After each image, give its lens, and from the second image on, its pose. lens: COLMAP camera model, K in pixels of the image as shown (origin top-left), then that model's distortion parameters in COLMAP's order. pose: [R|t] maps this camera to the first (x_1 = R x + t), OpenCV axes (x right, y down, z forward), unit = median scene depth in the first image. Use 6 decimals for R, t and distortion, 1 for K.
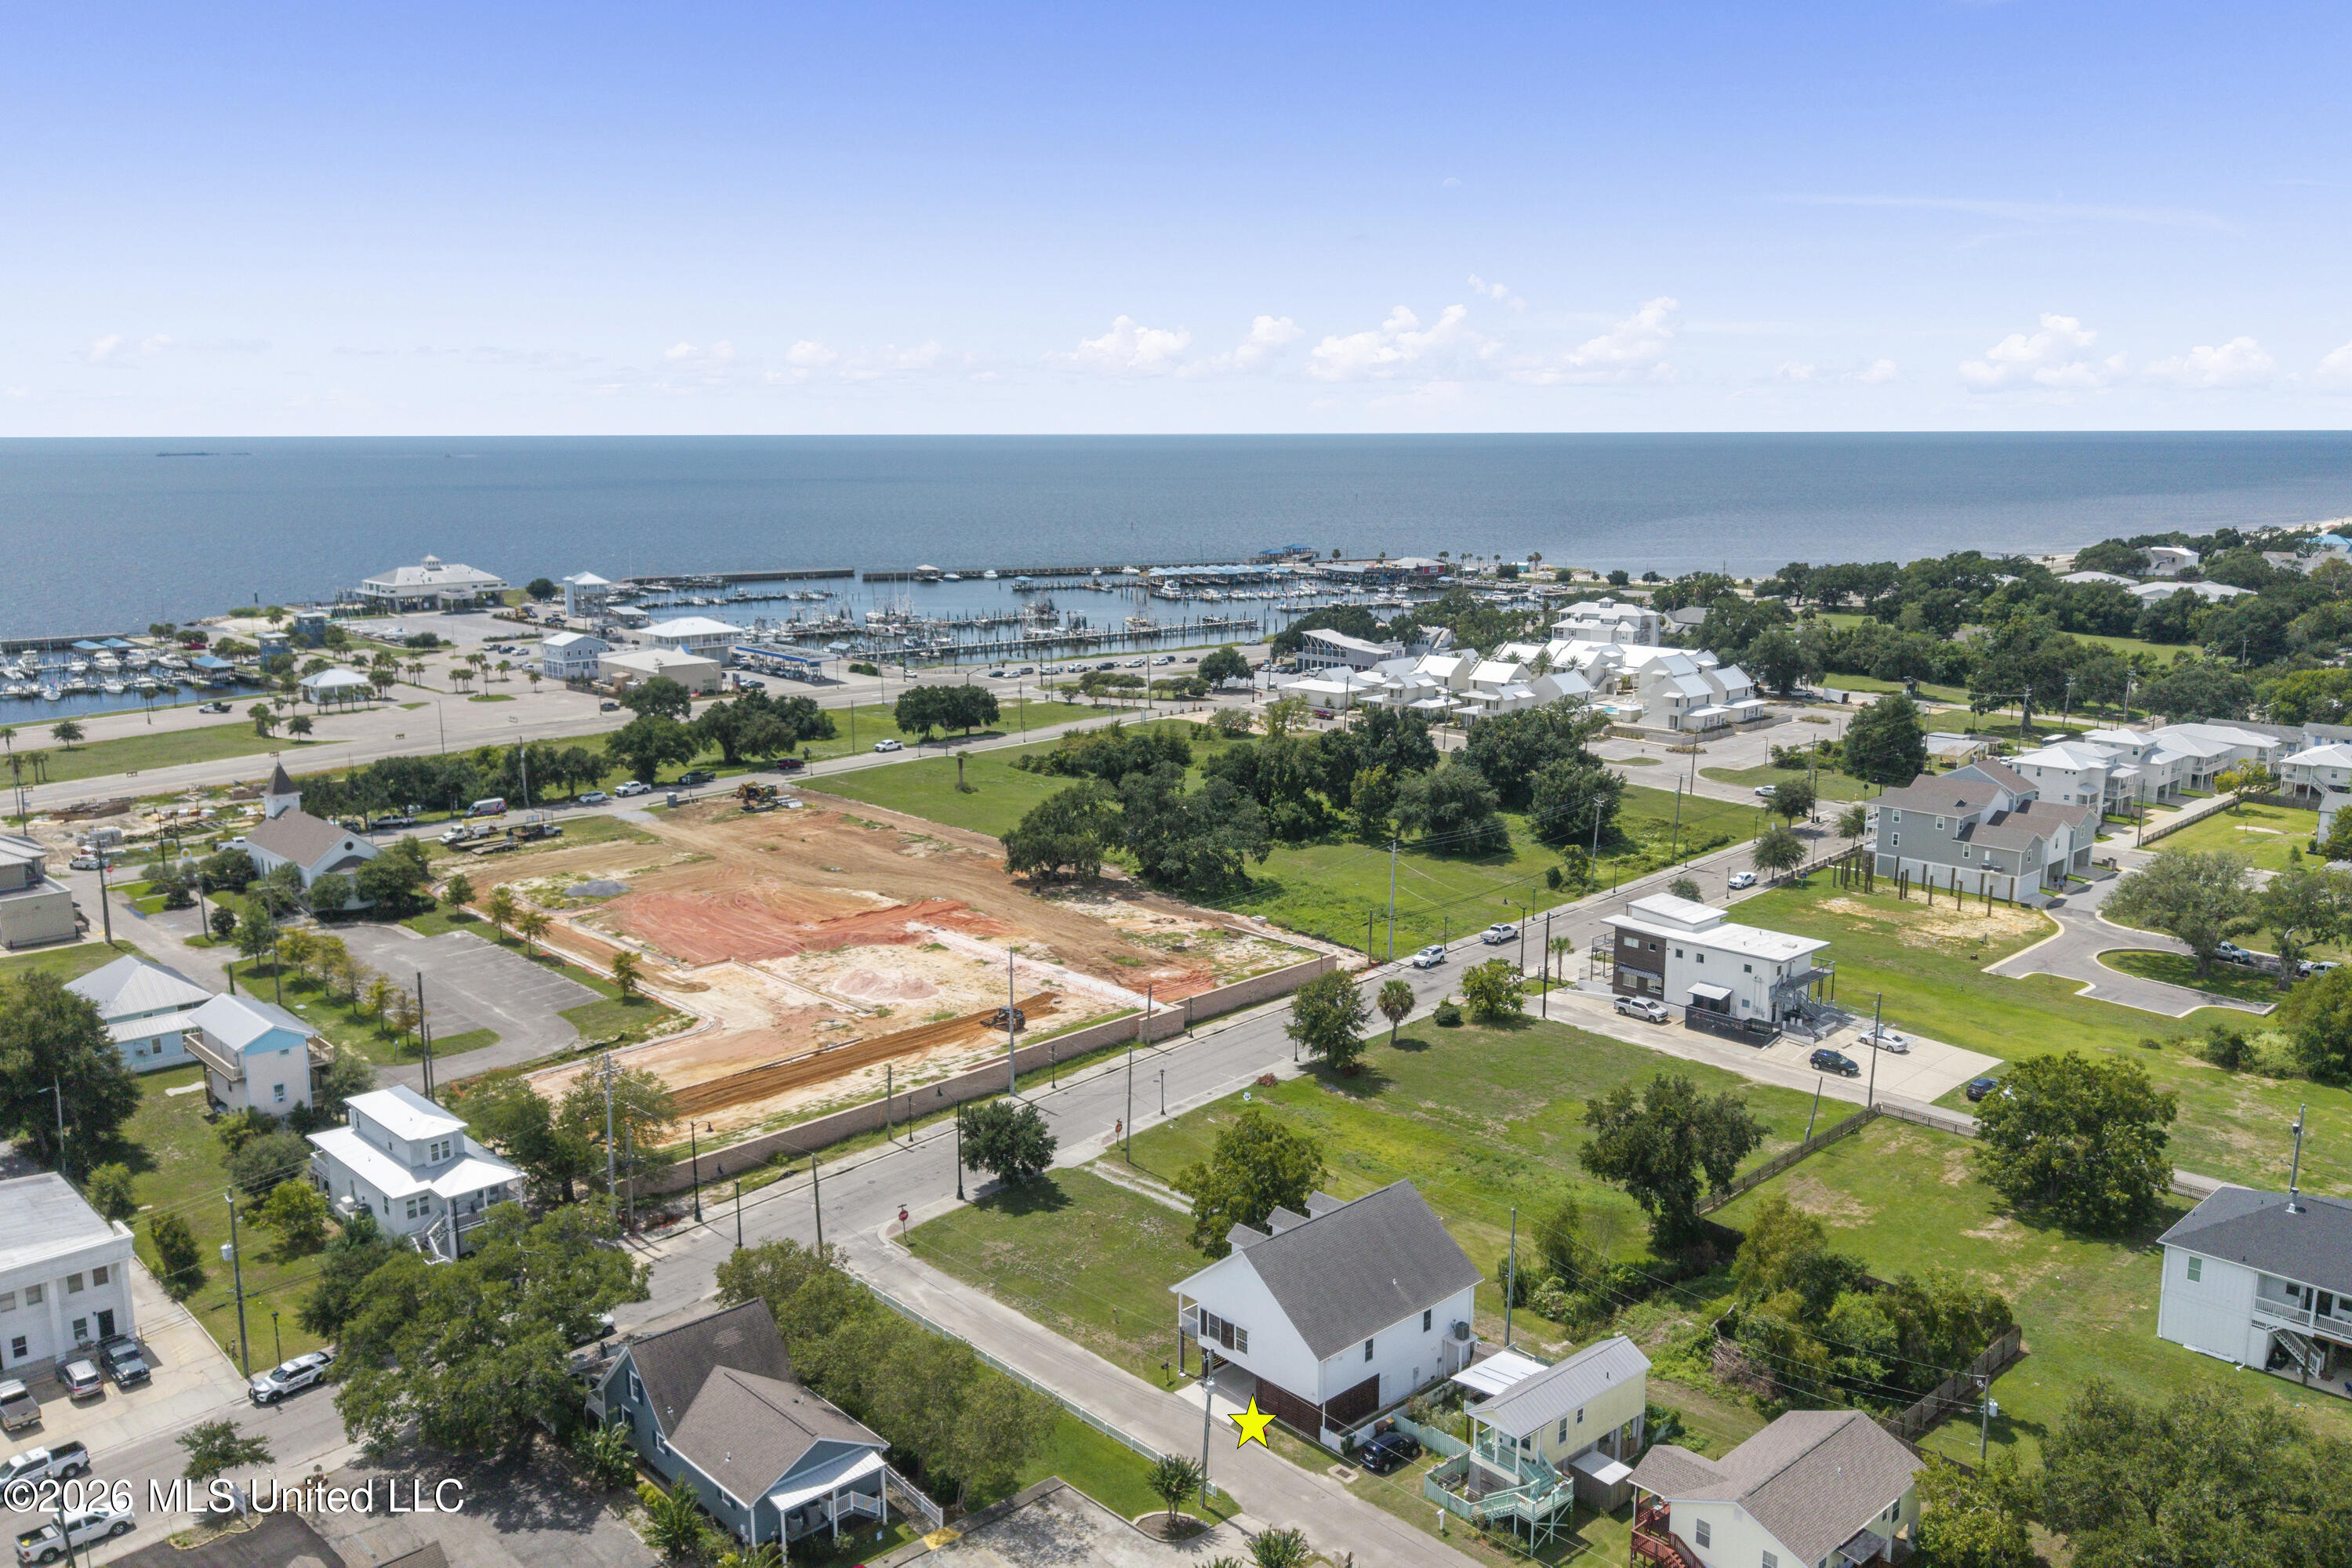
lens RADIAL K [[1899.0, 0, 1176.0], [0, 1899.0, 784.0], [0, 0, 1]] dist [0.091575, -0.122823]
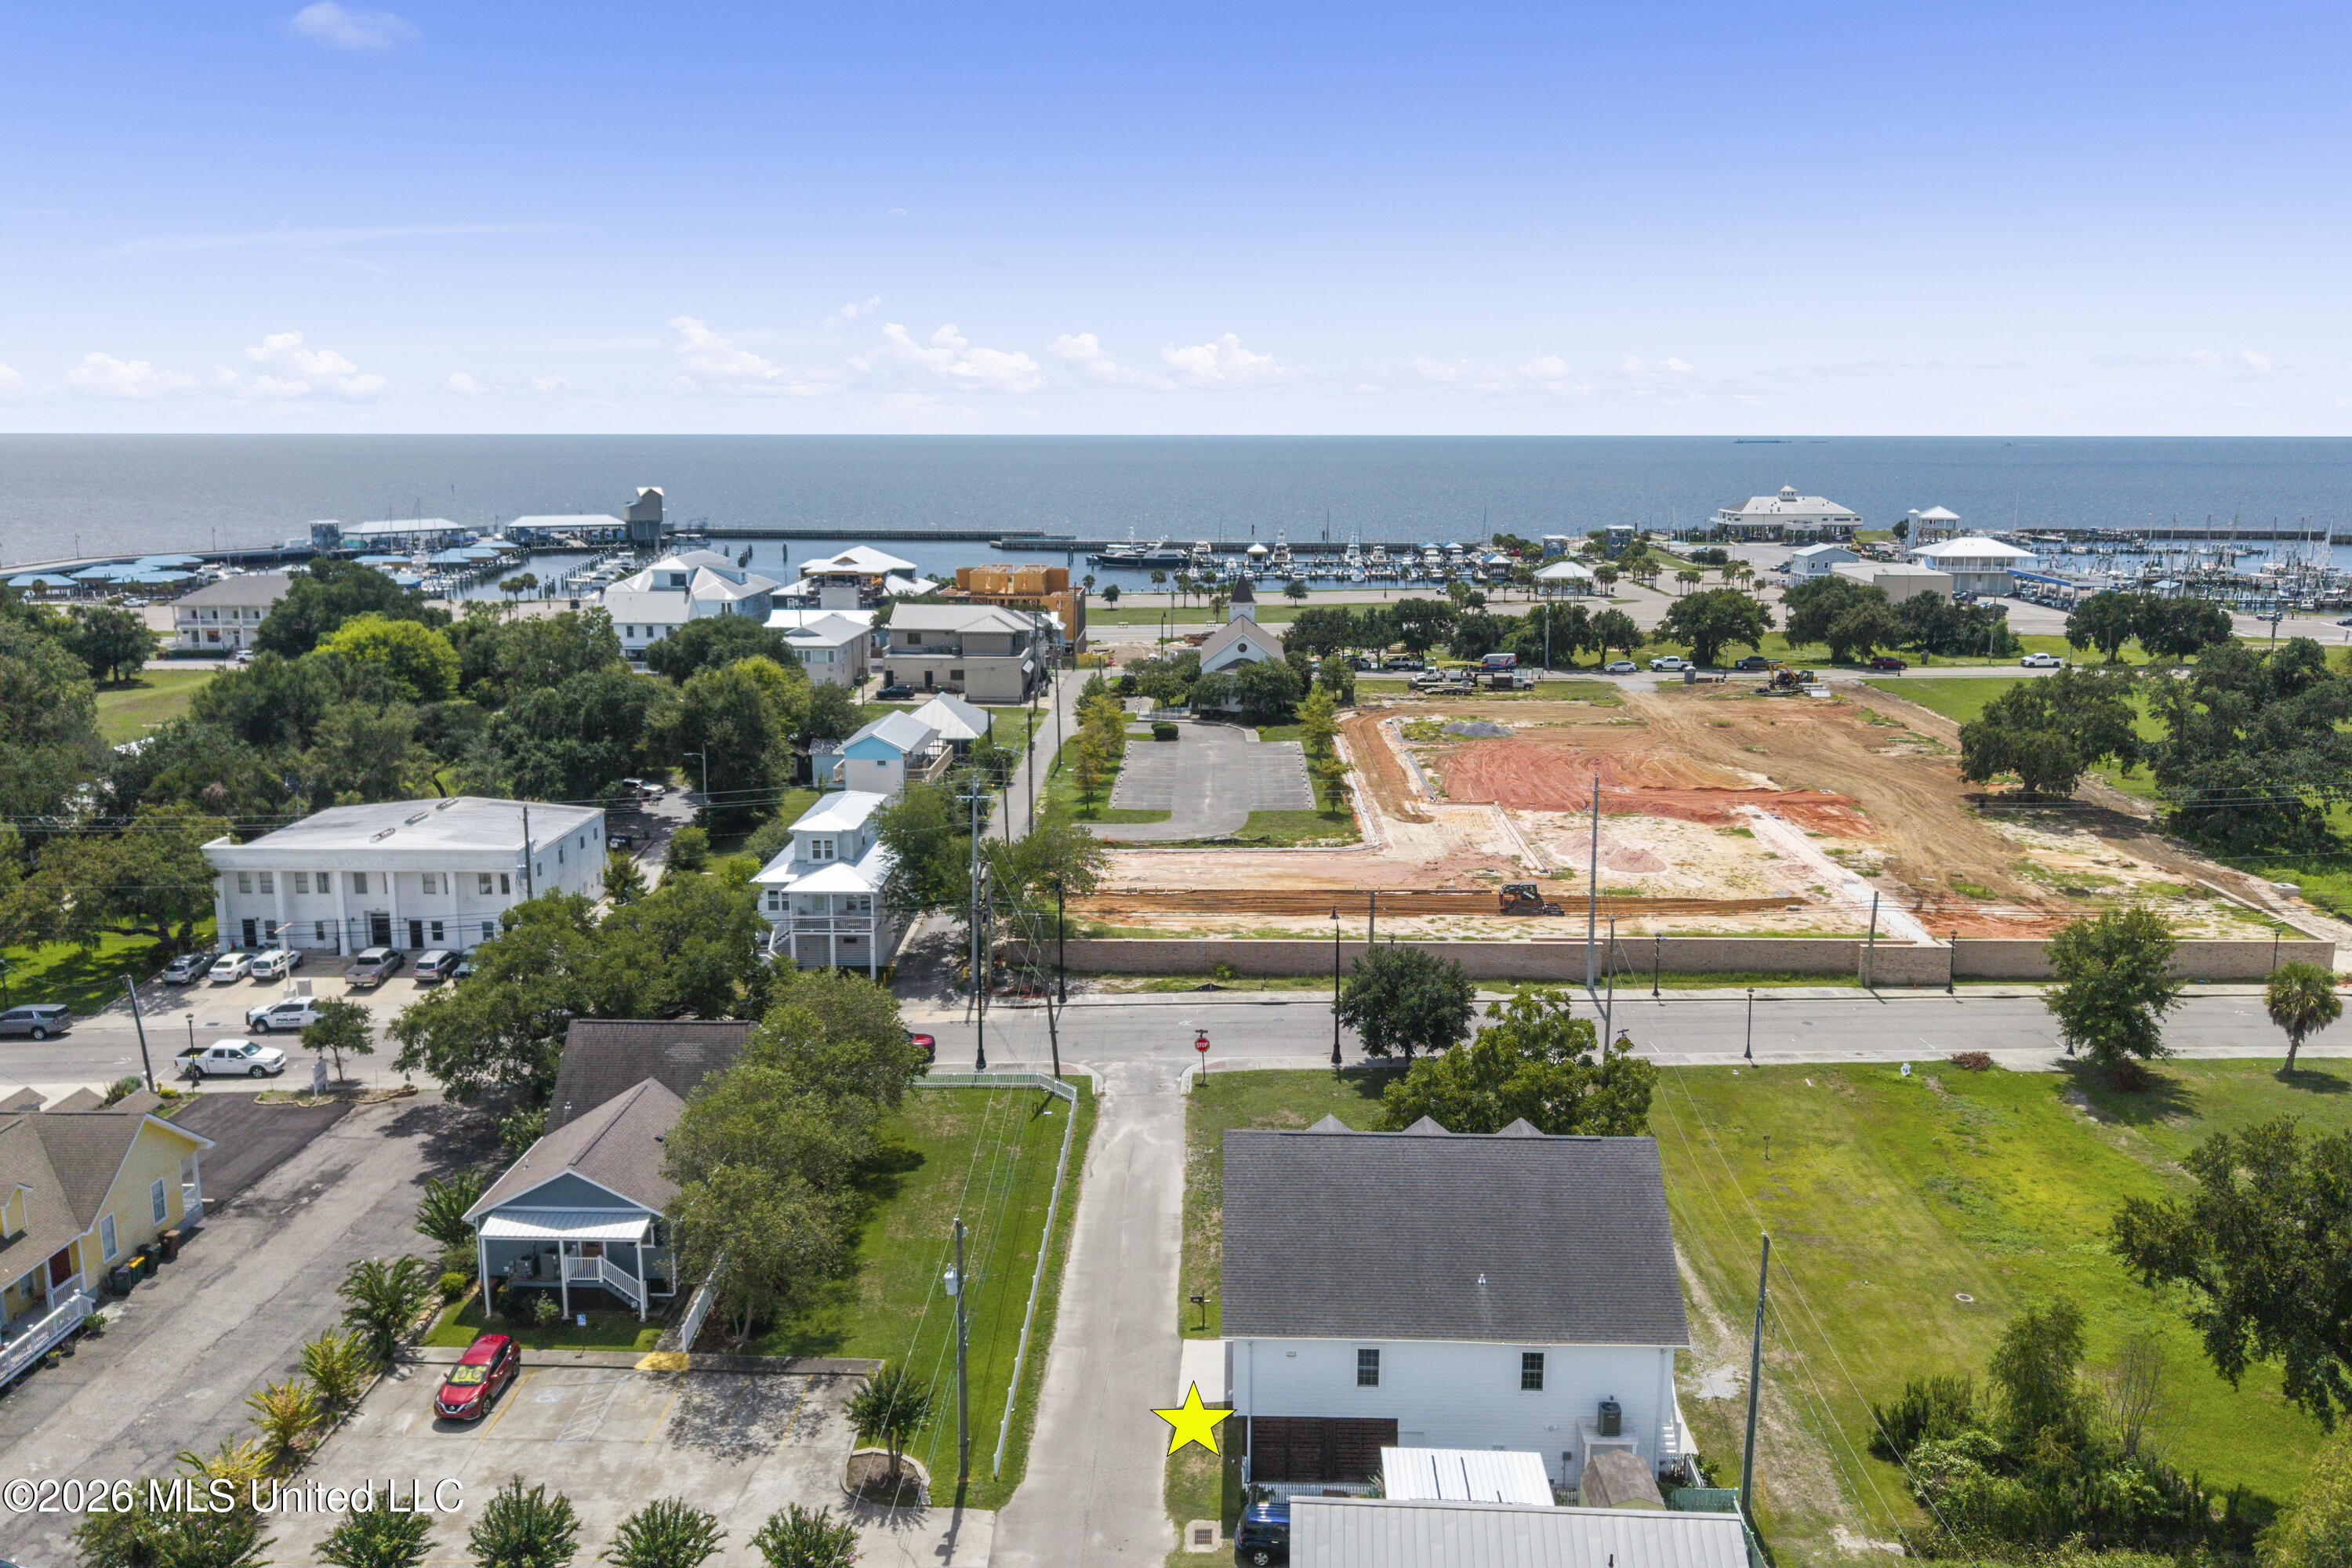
lens RADIAL K [[1899.0, 0, 1176.0], [0, 1899.0, 784.0], [0, 0, 1]] dist [0.091575, -0.122823]
pose [[0.693868, 0.132106, -0.707881, 0.301622], [-0.138496, 0.989158, 0.048844, 0.073626], [0.706658, 0.064147, 0.704641, 0.380971]]
